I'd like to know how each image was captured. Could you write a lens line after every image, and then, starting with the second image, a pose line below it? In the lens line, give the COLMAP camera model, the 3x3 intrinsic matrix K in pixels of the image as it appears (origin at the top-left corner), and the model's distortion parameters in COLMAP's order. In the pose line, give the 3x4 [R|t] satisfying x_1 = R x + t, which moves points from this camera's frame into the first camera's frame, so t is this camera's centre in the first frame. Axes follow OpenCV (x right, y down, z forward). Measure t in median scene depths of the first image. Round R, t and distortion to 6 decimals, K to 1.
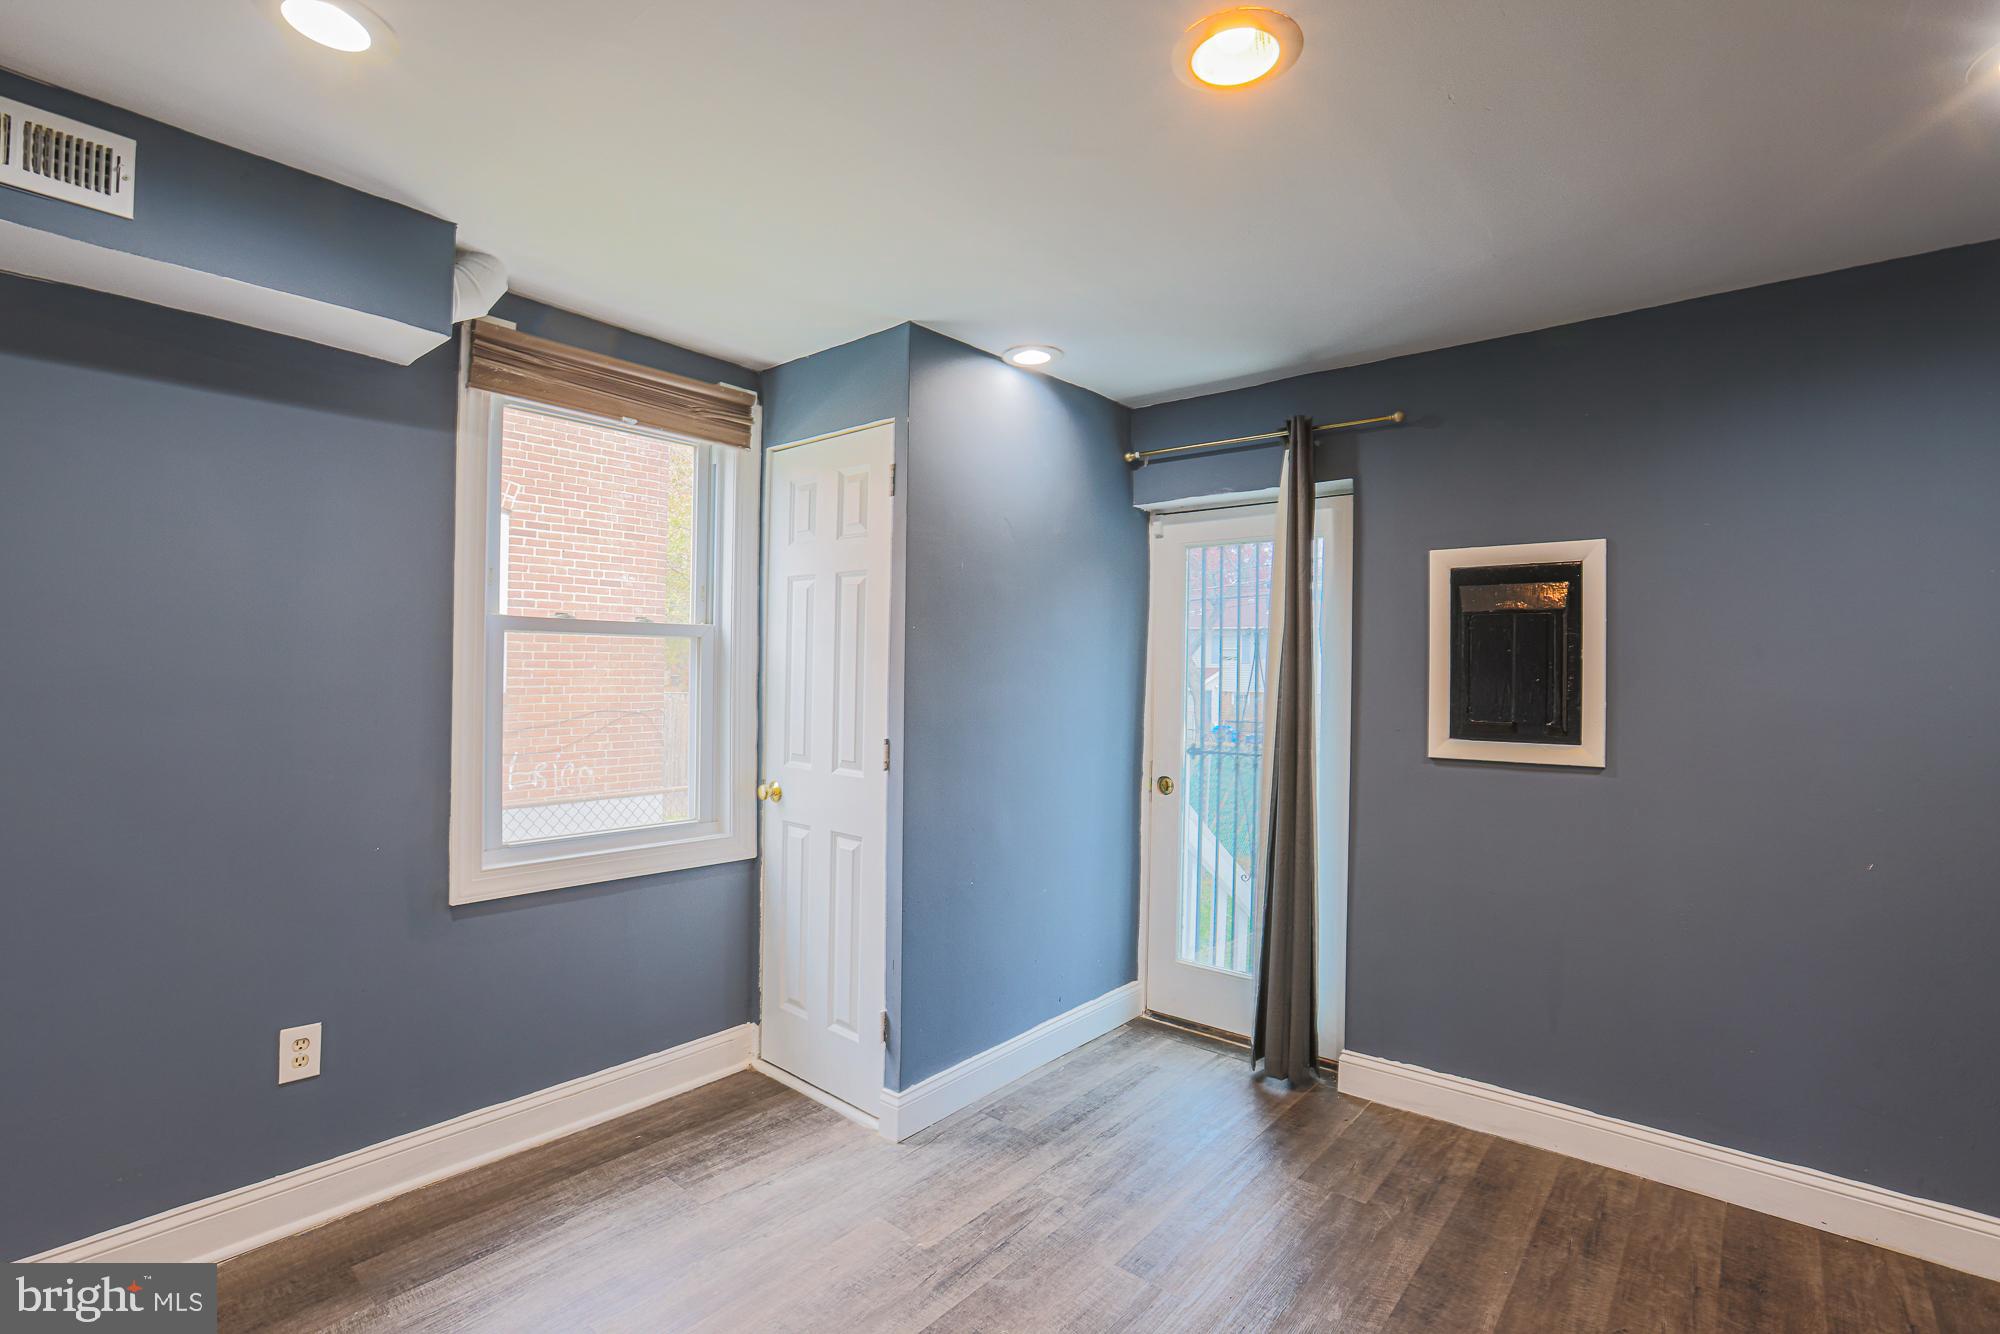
lens RADIAL K [[930.5, 0, 1000.0], [0, 930.5, 667.0], [0, 0, 1]] dist [-0.059598, 0.024796]
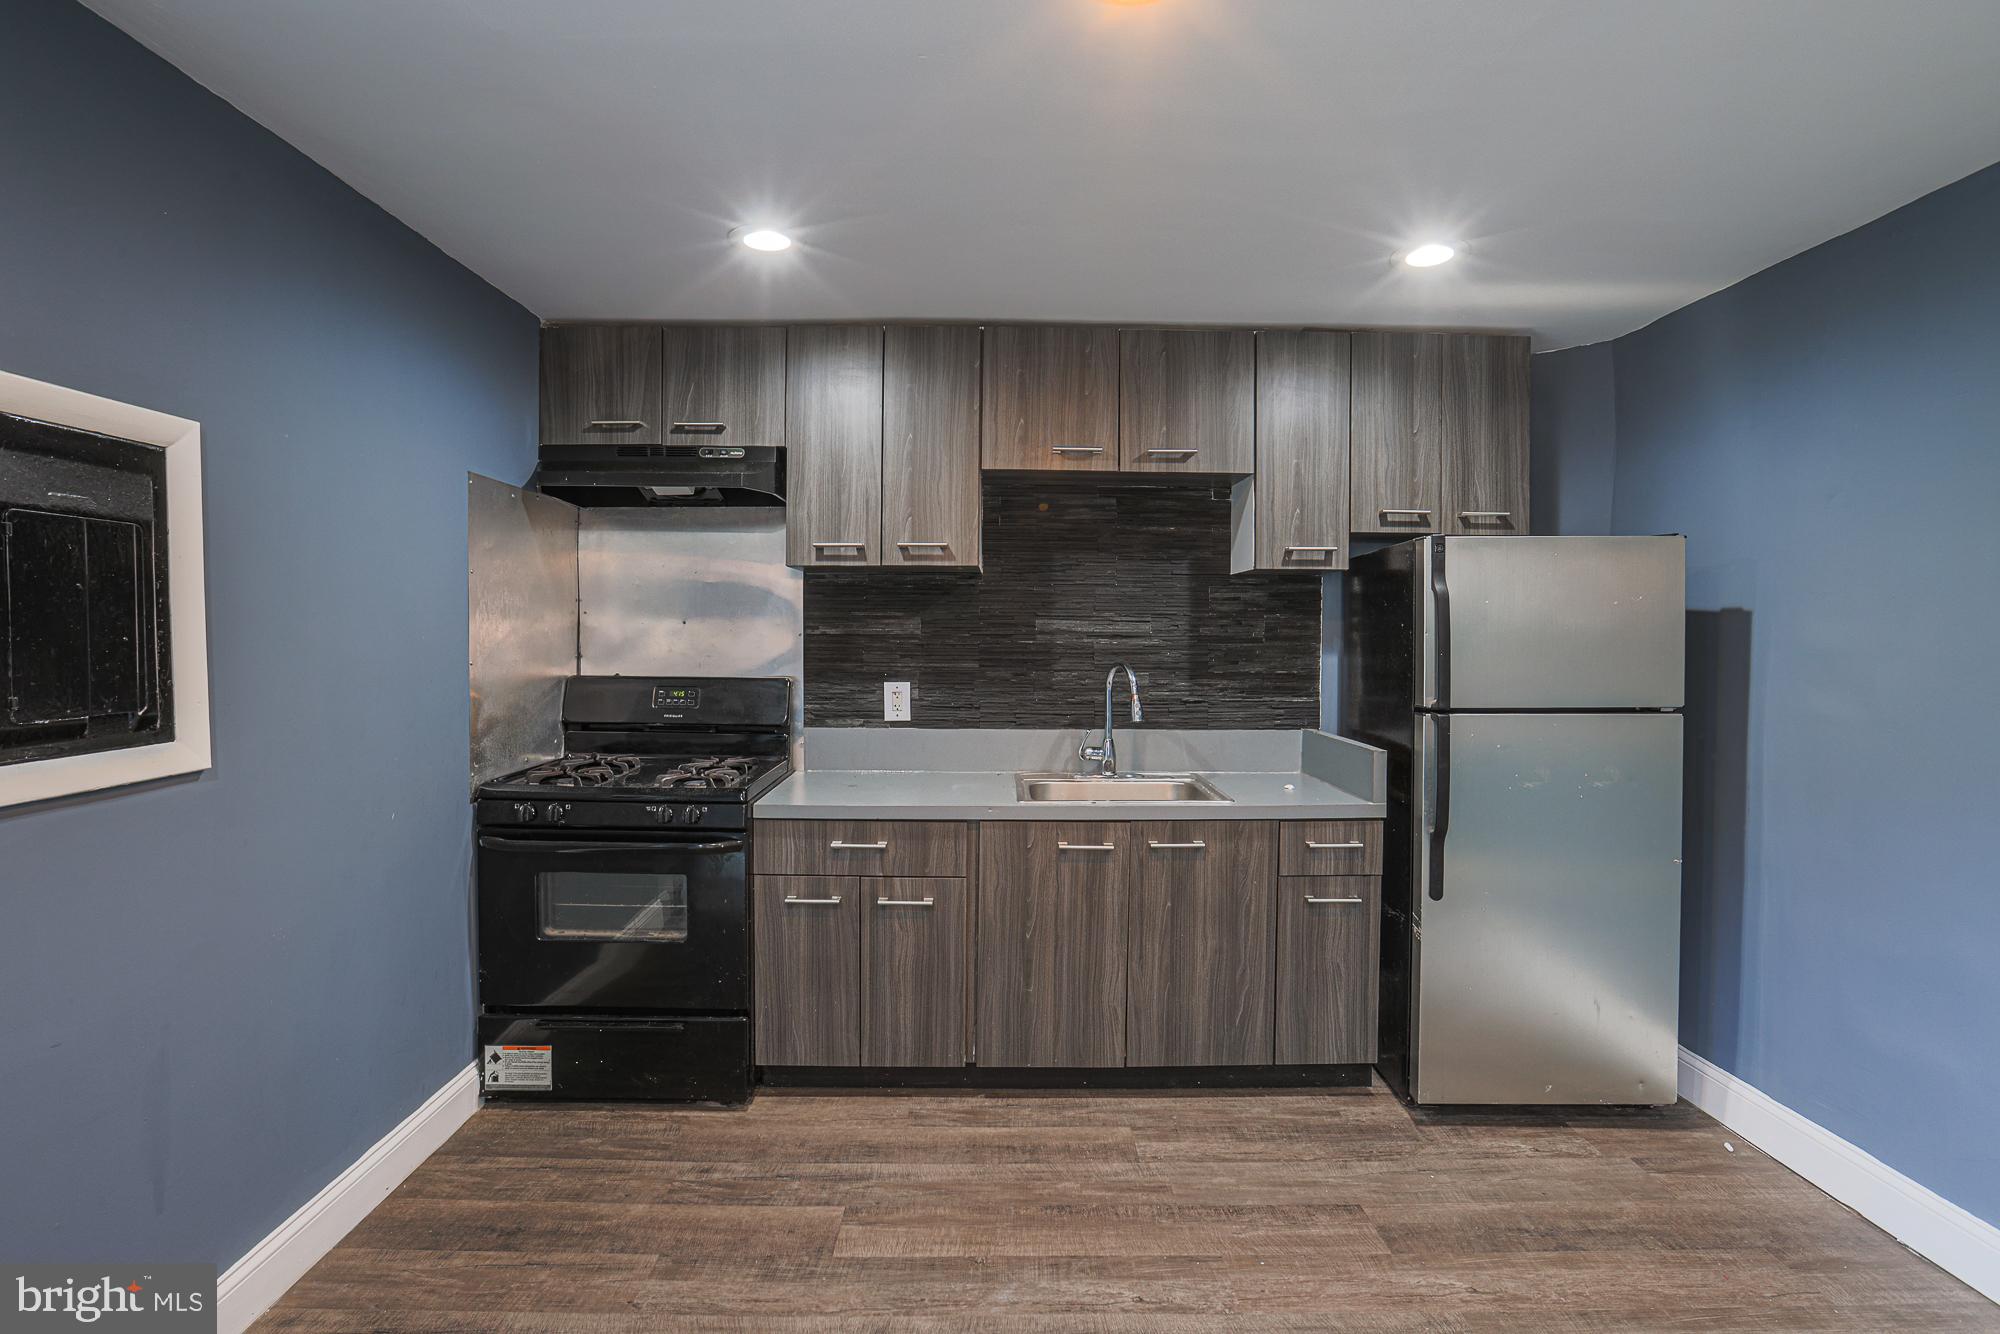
lens RADIAL K [[953.5, 0, 999.4], [0, 953.5, 652.4], [0, 0, 1]] dist [-0.034527, 0.017580]
pose [[-0.665425, -0.037220, 0.745536, -0.228360], [-0.016210, 0.999241, 0.035418, -0.008251], [-0.746289, 0.011483, -0.665523, 1.011361]]
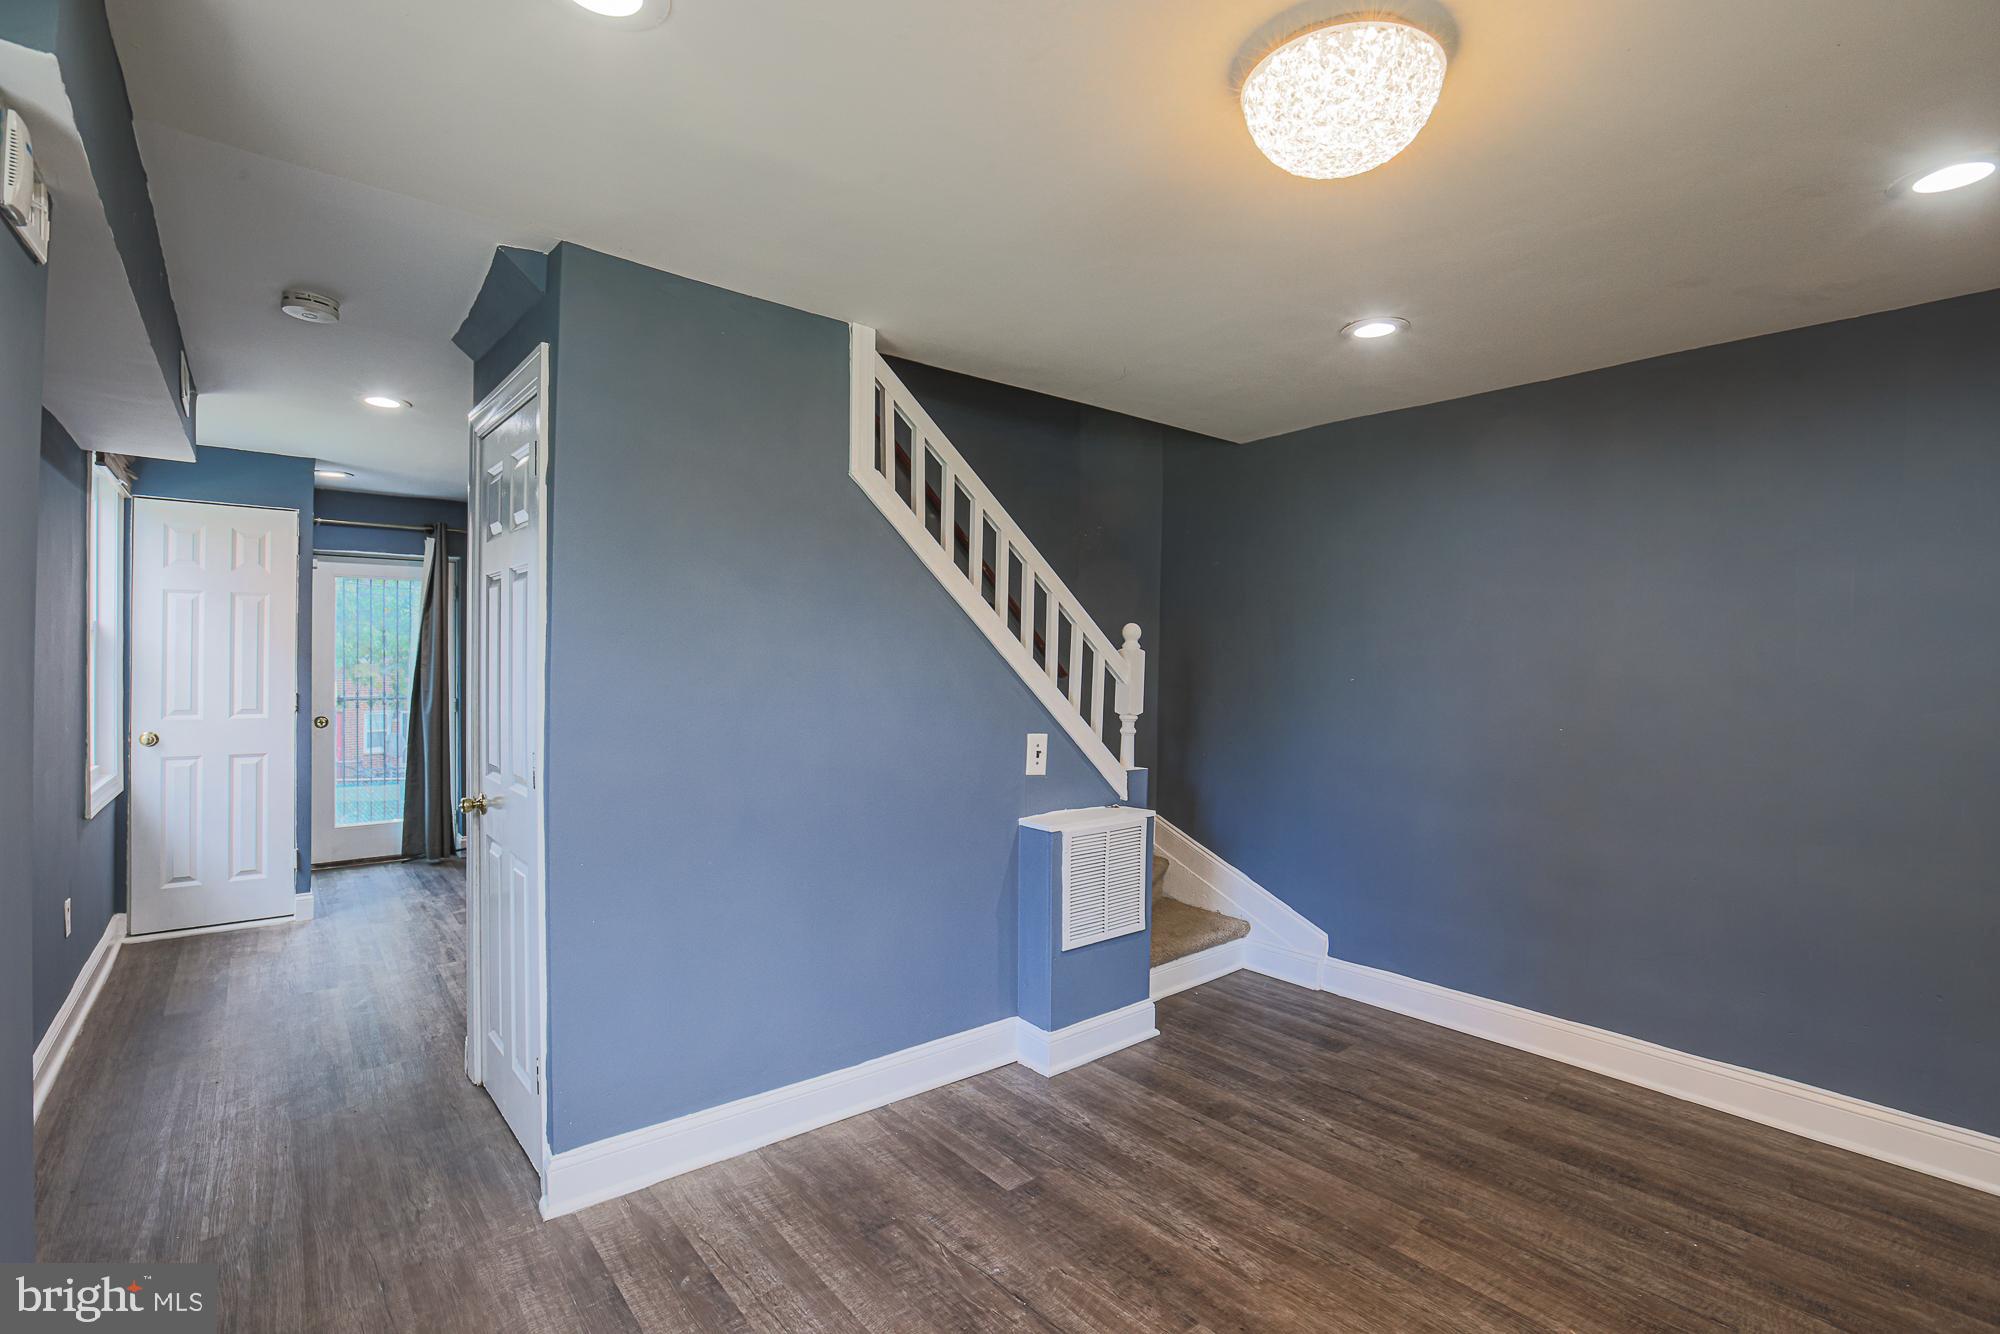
lens RADIAL K [[915.6, 0, 1017.2], [0, 915.6, 665.2], [0, 0, 1]] dist [-0.035905, 0.001240]
pose [[0.175429, -0.019823, 0.984293, -1.585728], [-0.014079, 0.999645, 0.022641, -0.034226], [-0.984391, -0.017829, 0.175087, -0.649410]]
